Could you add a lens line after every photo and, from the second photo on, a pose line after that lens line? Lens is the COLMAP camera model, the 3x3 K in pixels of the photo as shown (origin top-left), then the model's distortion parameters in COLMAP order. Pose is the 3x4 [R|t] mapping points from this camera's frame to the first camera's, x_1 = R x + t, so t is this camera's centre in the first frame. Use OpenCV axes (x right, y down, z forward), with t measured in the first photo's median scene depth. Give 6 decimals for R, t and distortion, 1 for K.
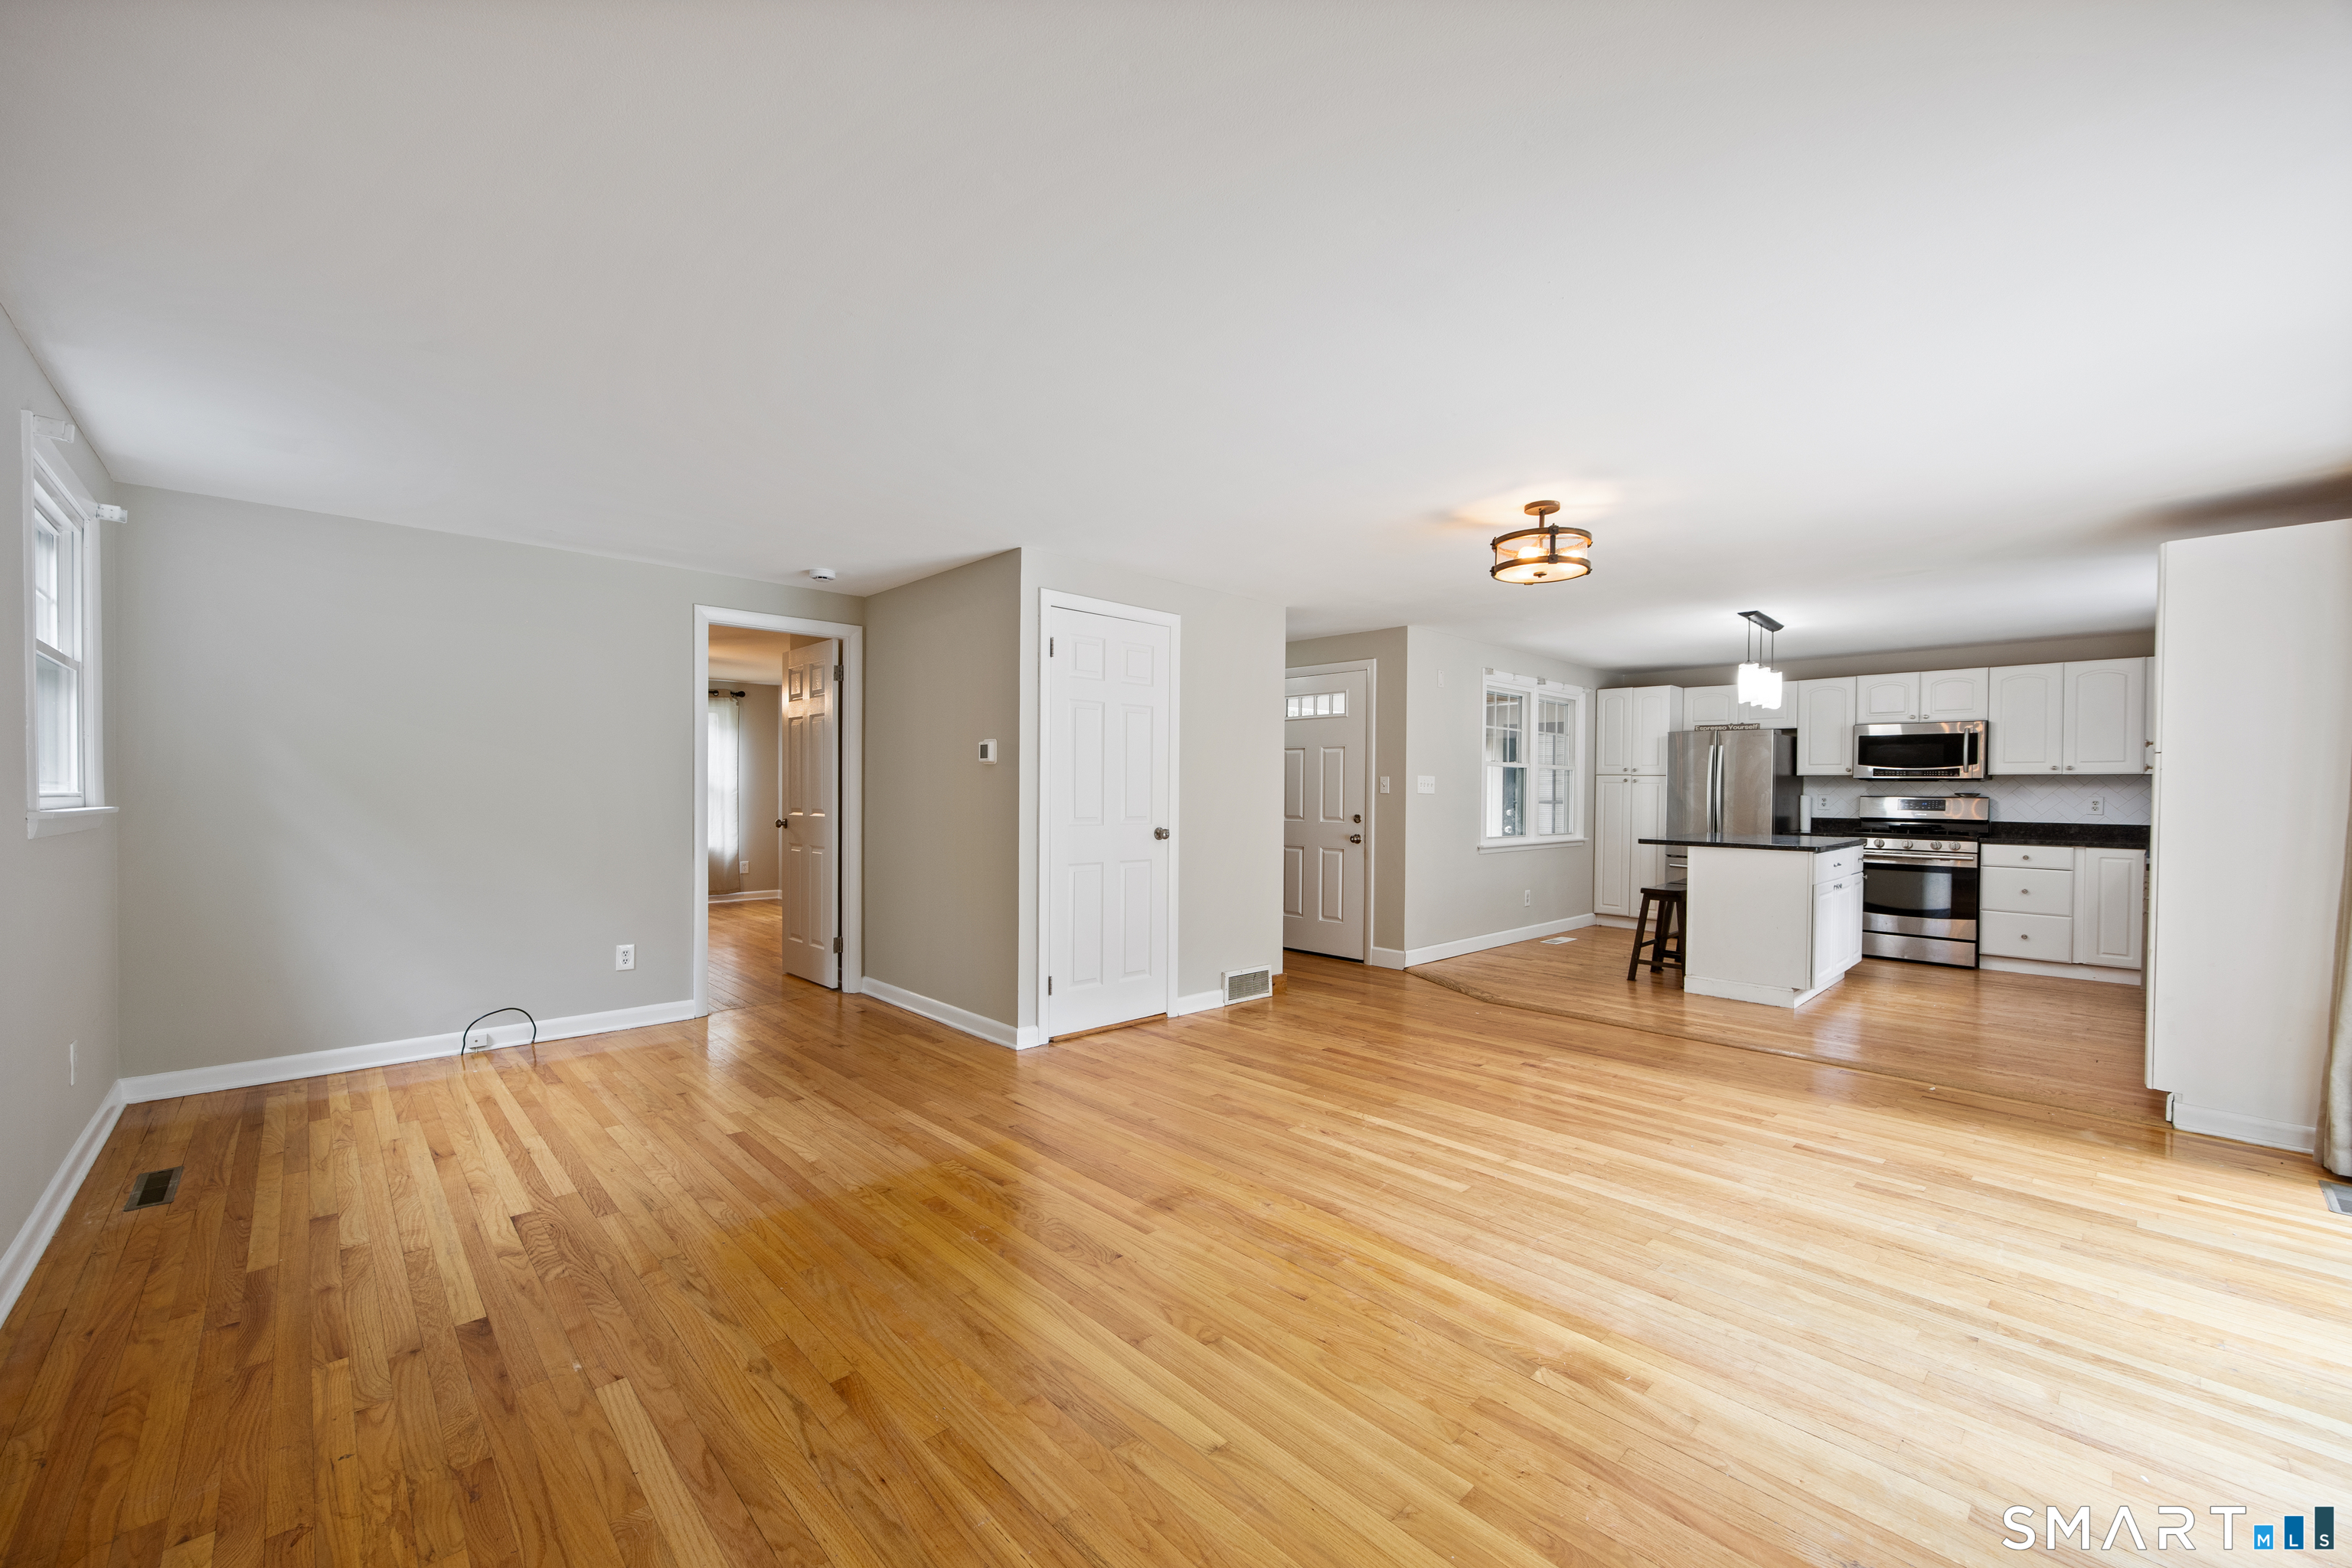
lens RADIAL K [[964.0, 0, 1132.8], [0, 964.0, 785.9], [0, 0, 1]] dist [-0.001247, -0.000252]
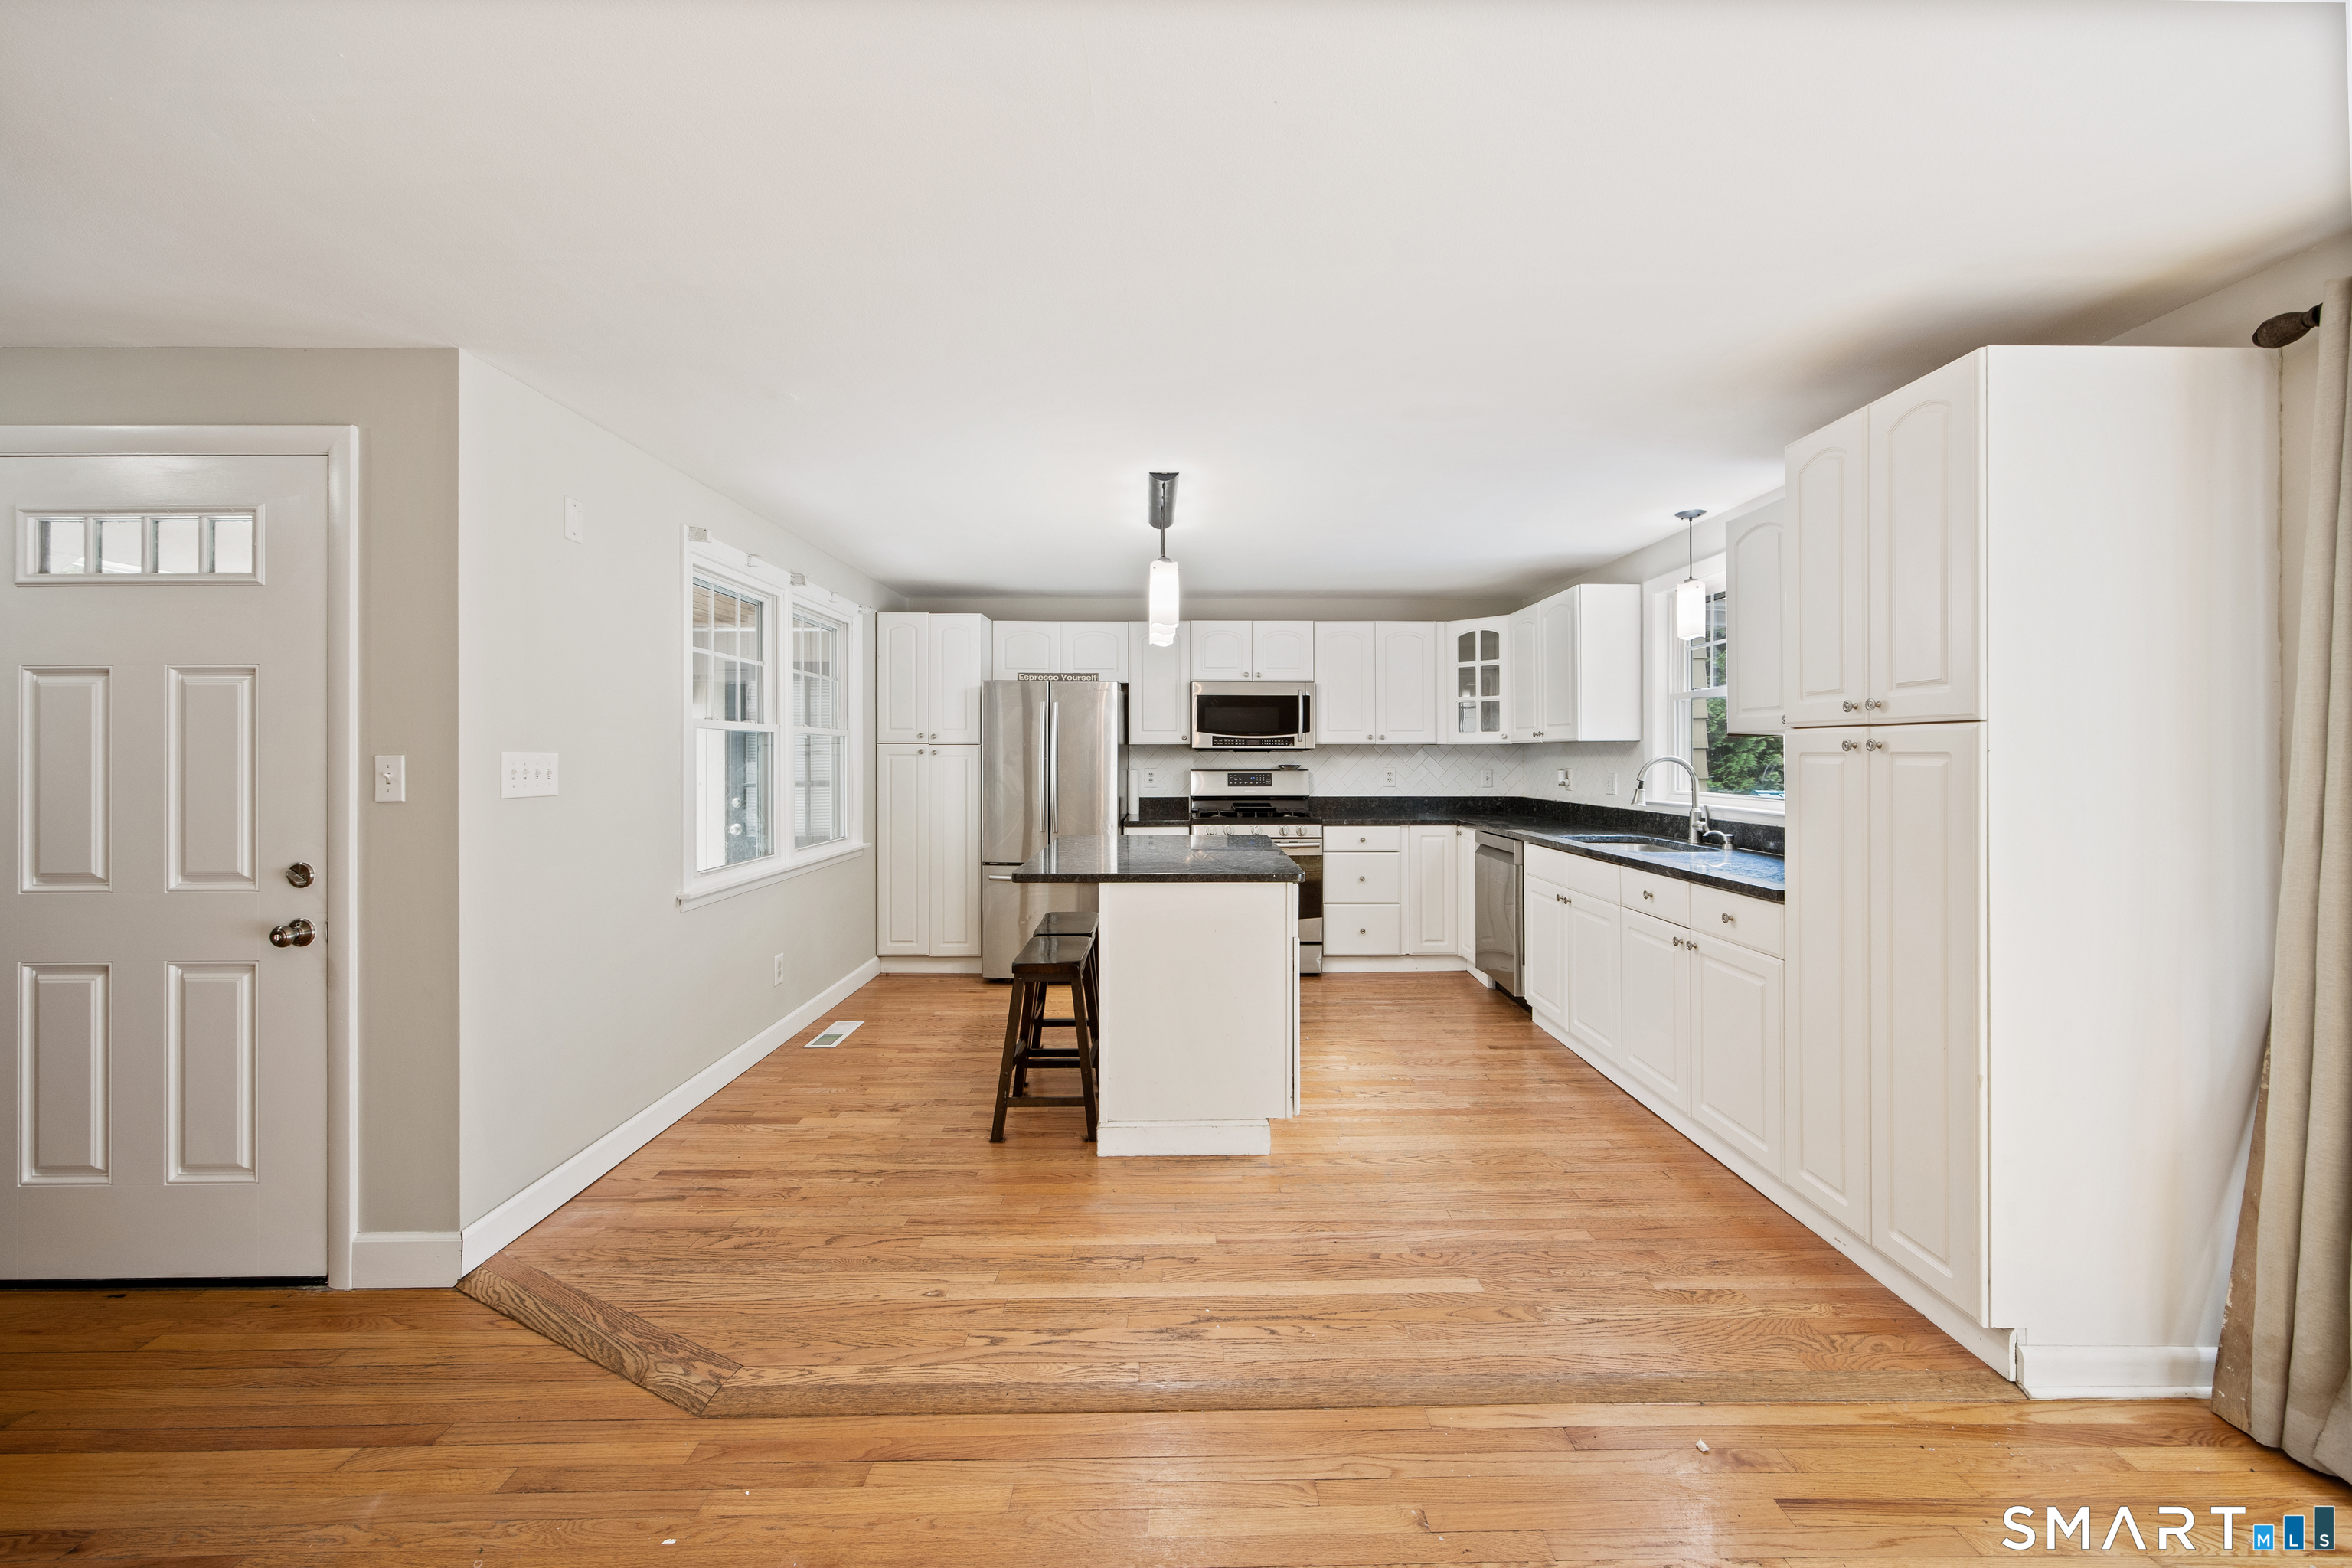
lens RADIAL K [[928.6, 0, 1213.2], [0, 928.6, 758.7], [0, 0, 1]] dist [0.000006, 0.000020]
pose [[0.653655, -0.014380, 0.756656, 0.193607], [0.005717, 0.999885, 0.014063, -0.011092], [-0.756771, -0.004866, 0.653662, 0.523528]]
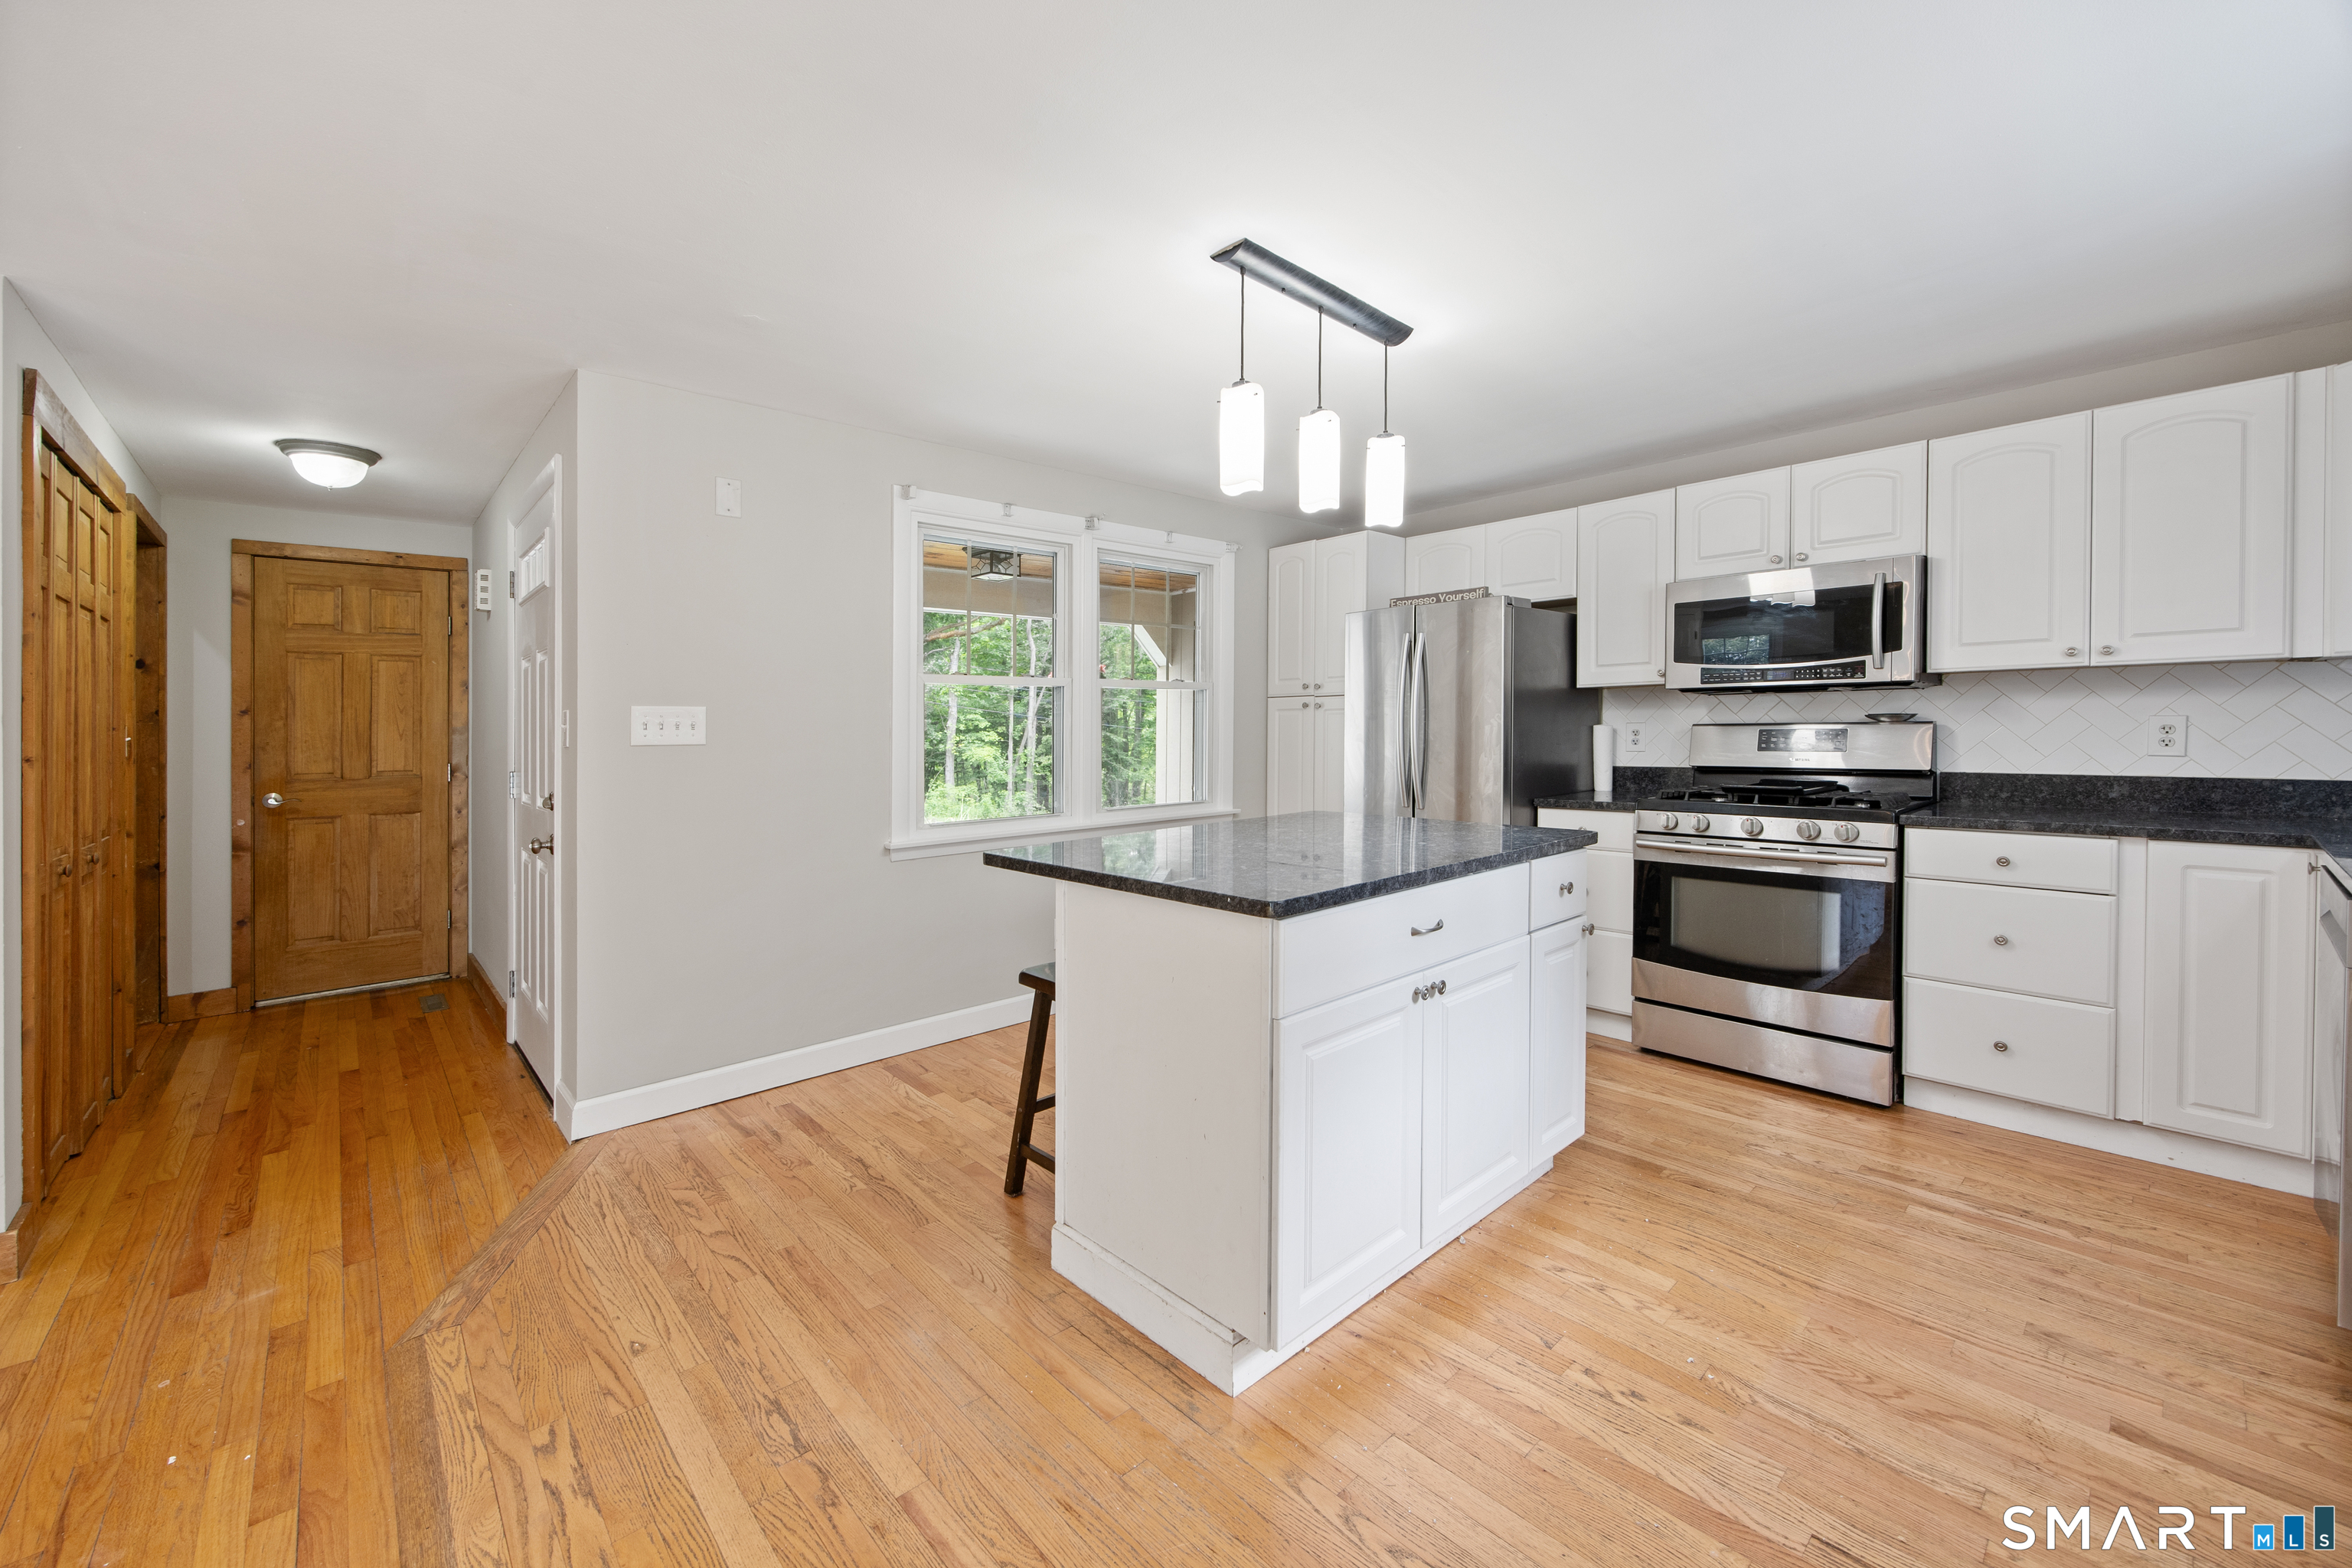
lens RADIAL K [[944.8, 0, 1163.6], [0, 944.8, 743.0], [0, 0, 1]] dist [-0.000283, -0.000004]
pose [[0.999492, -0.024573, -0.020304, 0.533866], [0.024944, 0.999523, 0.018198, 0.004567], [0.019847, -0.018695, 0.999628, 0.542870]]
